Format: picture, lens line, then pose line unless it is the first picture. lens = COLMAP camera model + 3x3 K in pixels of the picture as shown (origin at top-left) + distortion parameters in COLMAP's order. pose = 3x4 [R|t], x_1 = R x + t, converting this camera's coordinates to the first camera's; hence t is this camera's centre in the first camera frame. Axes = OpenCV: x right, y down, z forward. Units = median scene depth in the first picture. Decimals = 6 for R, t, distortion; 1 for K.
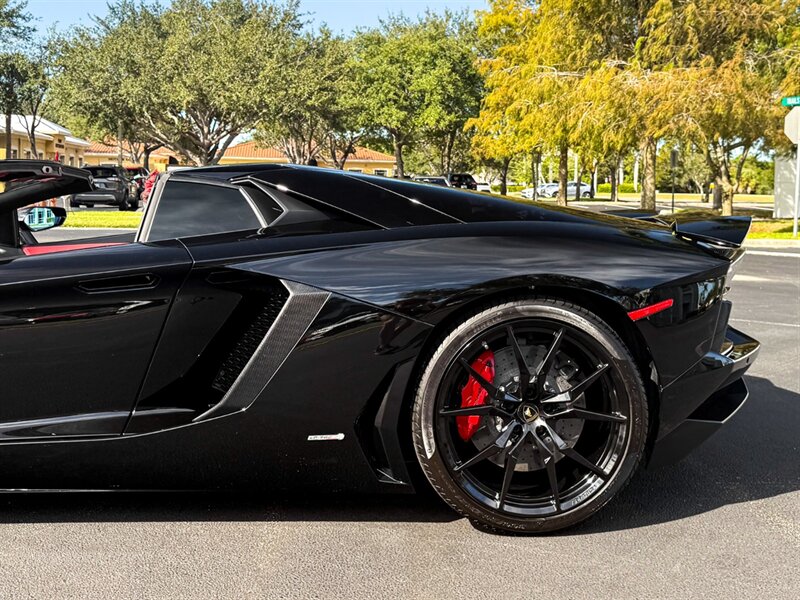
lens RADIAL K [[862.4, 0, 433.2], [0, 862.4, 244.5], [0, 0, 1]] dist [0.084764, 0.000000]
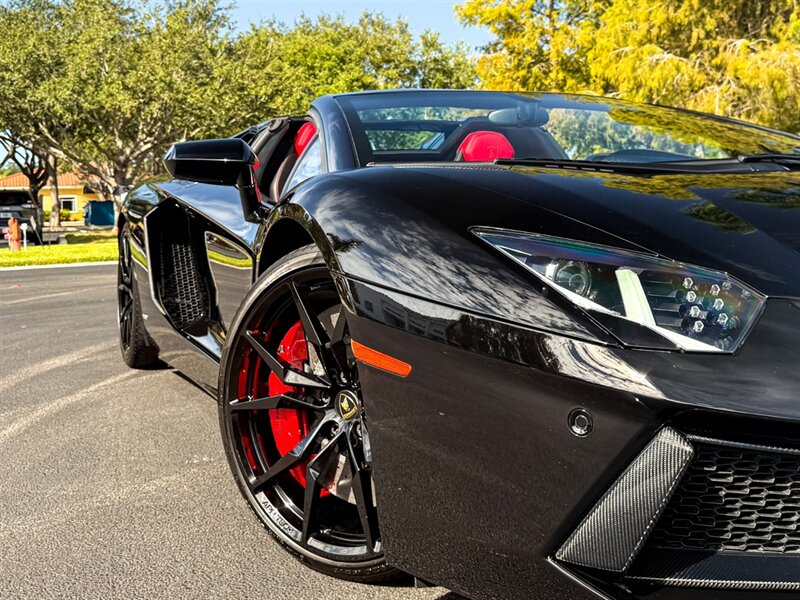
lens RADIAL K [[864.4, 0, 416.9], [0, 864.4, 230.3], [0, 0, 1]] dist [0.114190, 0.000000]
pose [[0.957017, -0.055384, 0.284695, -0.261757], [0.067856, 0.997111, -0.034126, -0.002145], [-0.281982, 0.051977, 0.958011, 0.144145]]
